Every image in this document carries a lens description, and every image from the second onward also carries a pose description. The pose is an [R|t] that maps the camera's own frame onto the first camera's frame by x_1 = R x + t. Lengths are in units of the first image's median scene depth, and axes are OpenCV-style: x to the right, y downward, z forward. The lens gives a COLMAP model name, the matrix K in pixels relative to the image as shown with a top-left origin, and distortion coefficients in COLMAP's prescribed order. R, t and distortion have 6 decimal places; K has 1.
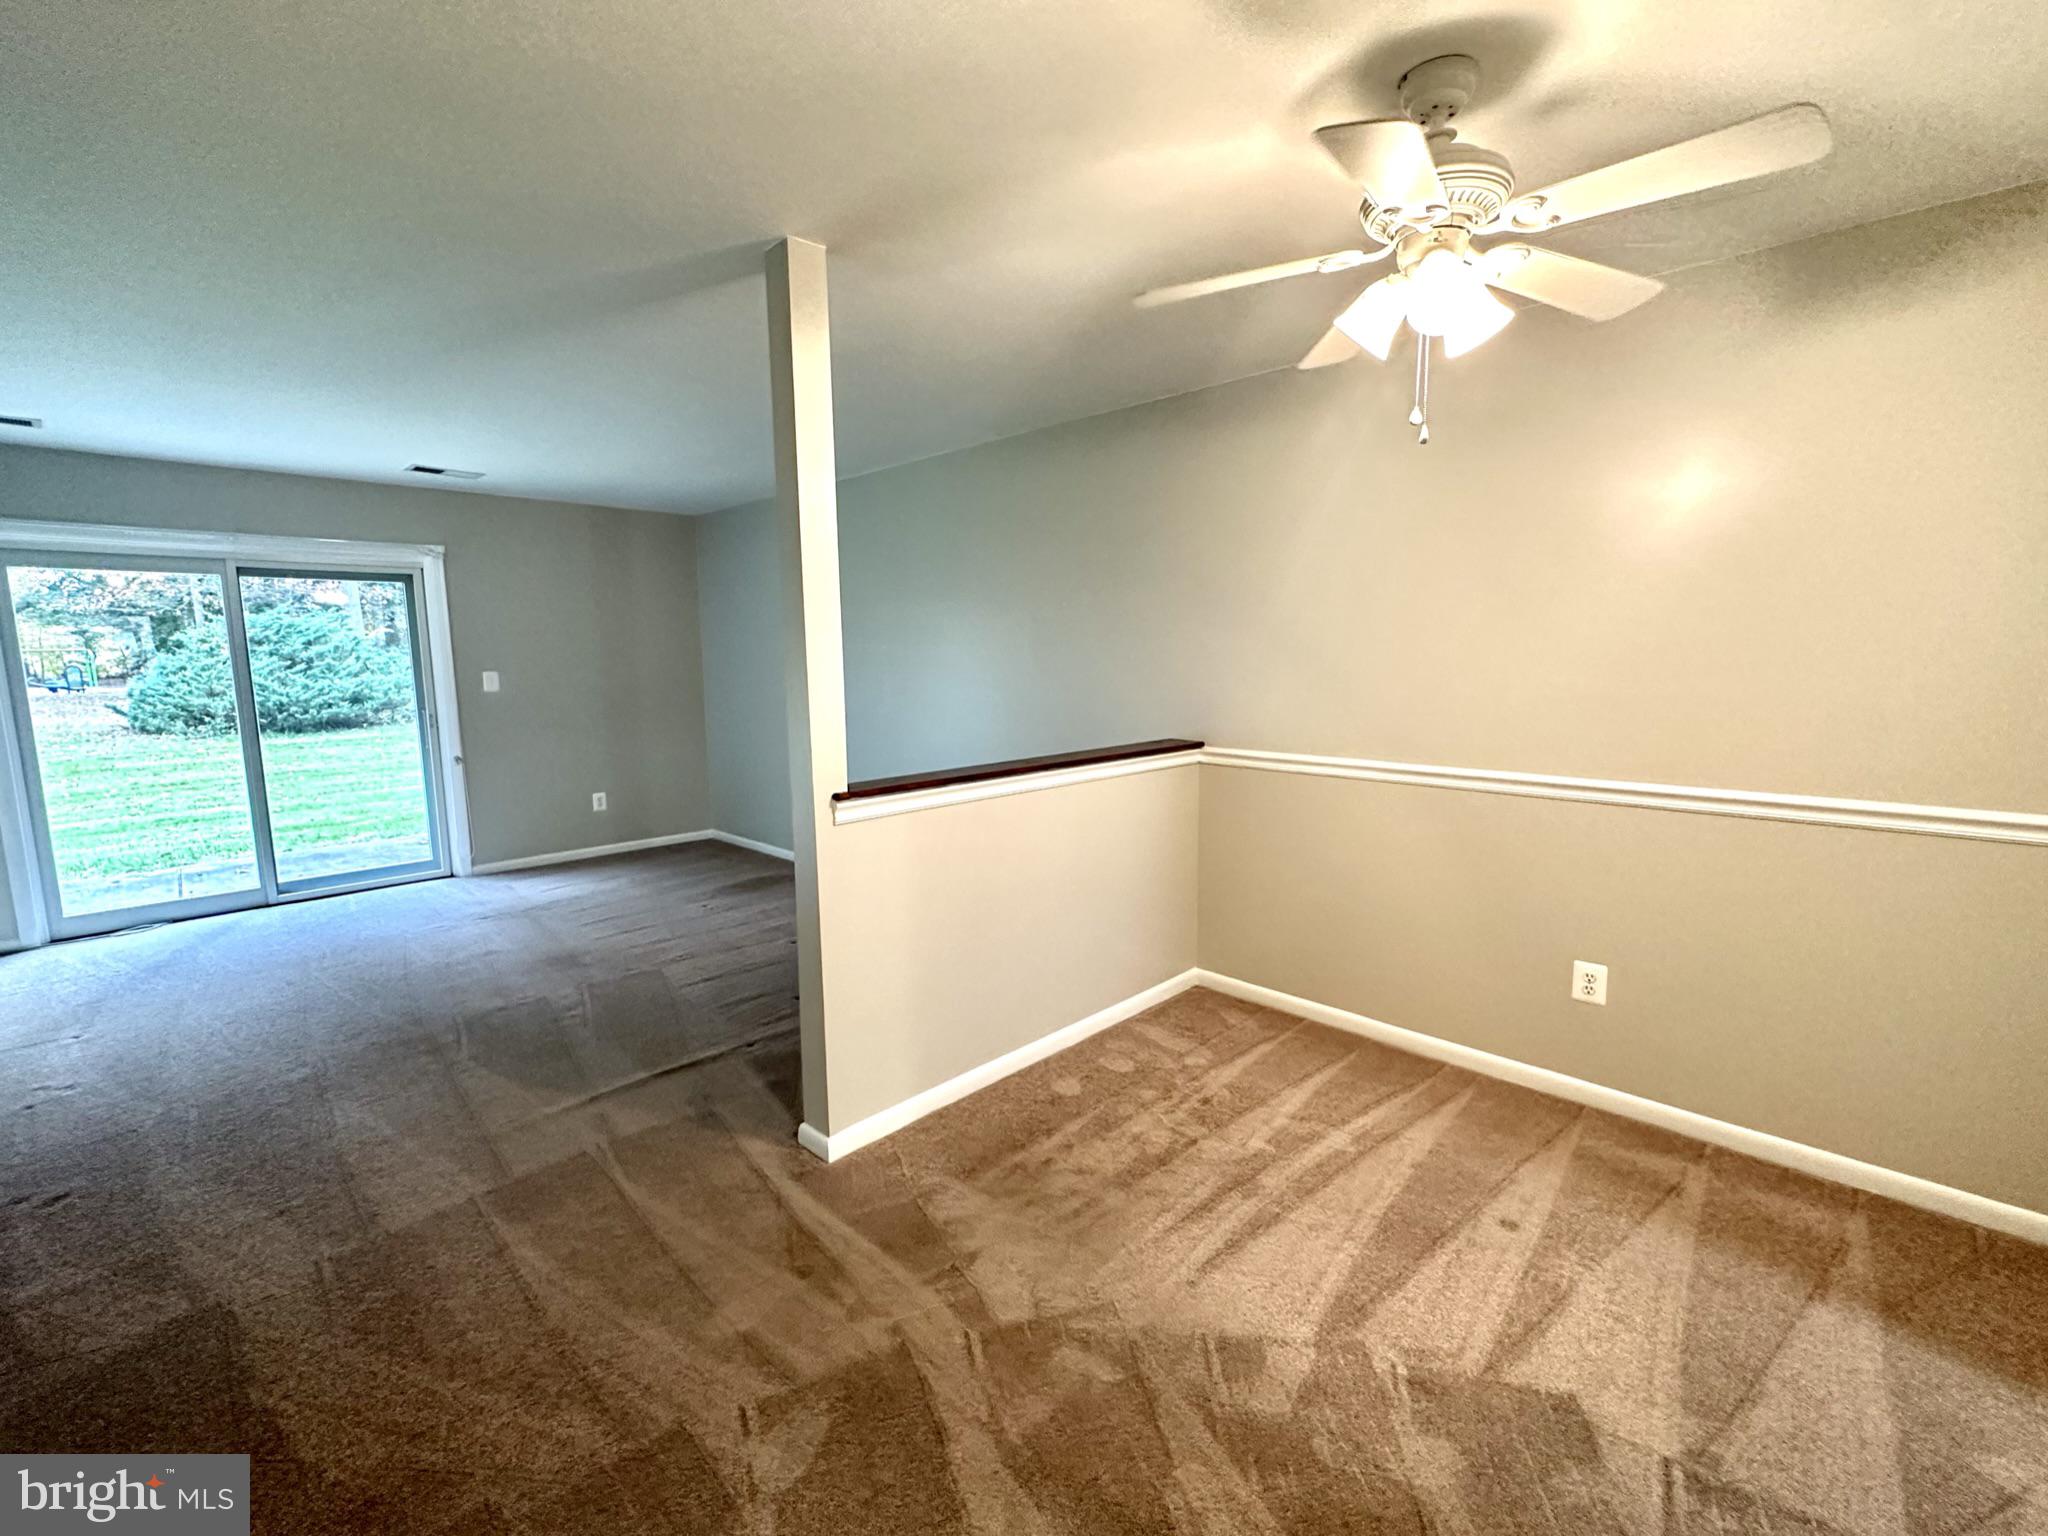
lens RADIAL K [[864.7, 0, 1024.0], [0, 864.7, 768.0], [0, 0, 1]] dist [-0.000075, 0.000047]
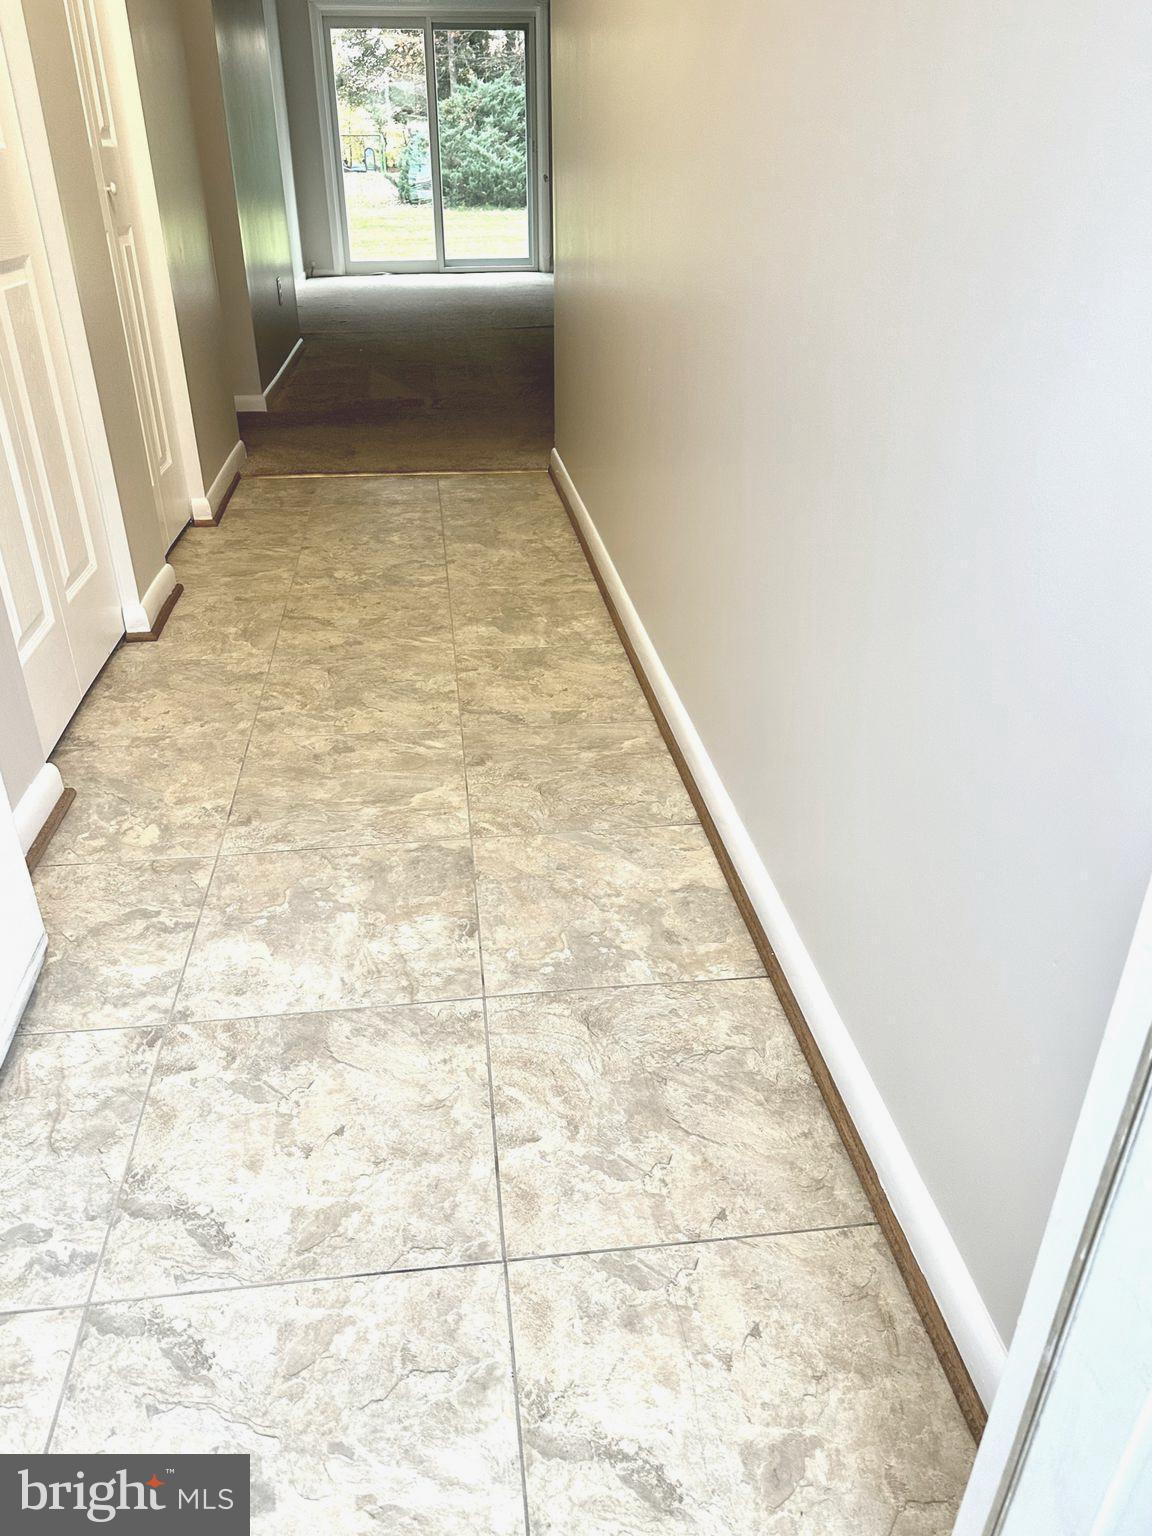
lens RADIAL K [[1116.0, 0, 576.0], [0, 1116.0, 768.0], [0, 0, 1]] dist [-0.004015, -0.002400]
pose [[0.783430, 0.304453, -0.541798, 0.199434], [-0.083749, 0.915554, 0.393378, 0.046770], [0.615811, -0.262809, 0.742771, -0.169905]]
